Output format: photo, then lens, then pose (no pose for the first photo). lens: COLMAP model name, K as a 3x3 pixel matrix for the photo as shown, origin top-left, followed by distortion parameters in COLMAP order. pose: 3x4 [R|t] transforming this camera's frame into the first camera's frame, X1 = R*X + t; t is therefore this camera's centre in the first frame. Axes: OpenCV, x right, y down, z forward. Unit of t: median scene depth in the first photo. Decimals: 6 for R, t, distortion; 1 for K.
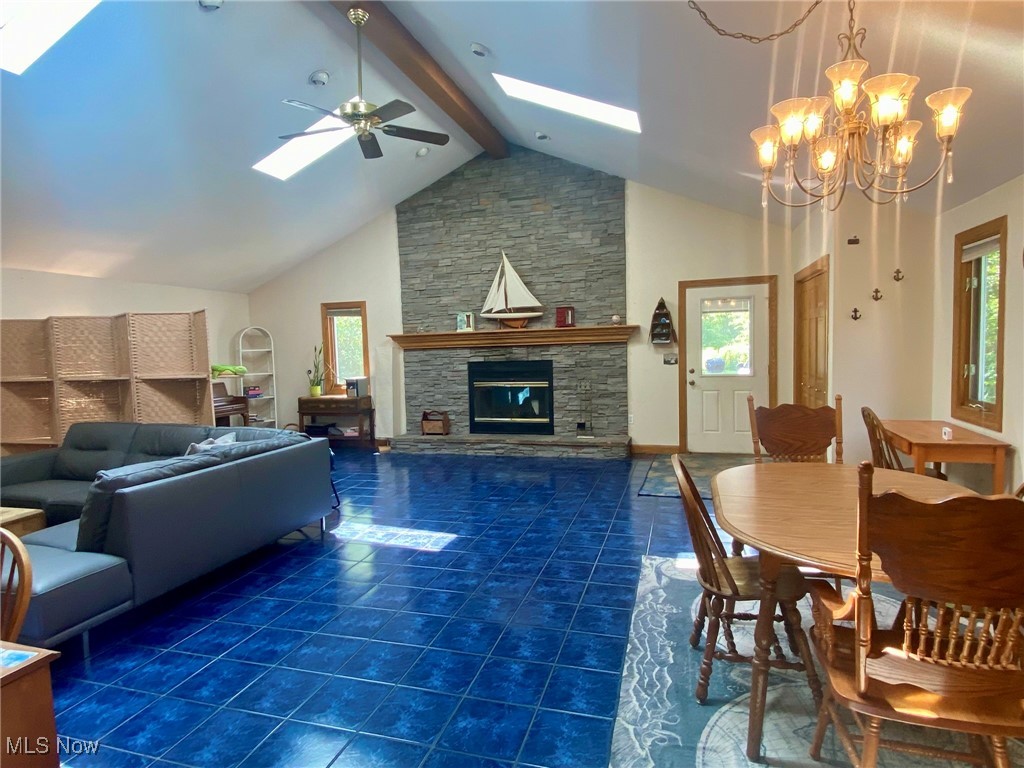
lens RADIAL K [[568.5, 0, 514.4], [0, 568.5, 388.2], [0, 0, 1]] dist [-0.007035, -0.002875]
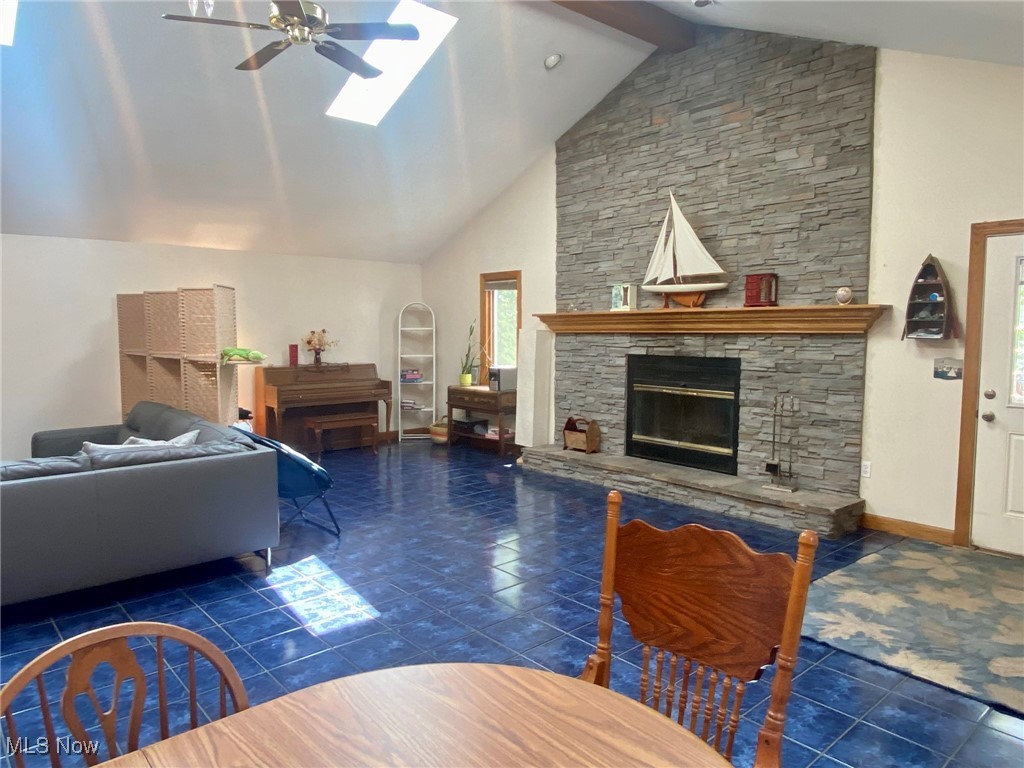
lens RADIAL K [[667.4, 0, 504.3], [0, 667.4, 386.1], [0, 0, 1]] dist [-0.007615, -0.030826]
pose [[0.839602, 0.075081, -0.537988, 0.249847], [-0.061986, 0.997175, 0.042426, -0.034397], [0.539654, -0.002273, 0.841884, 0.236738]]
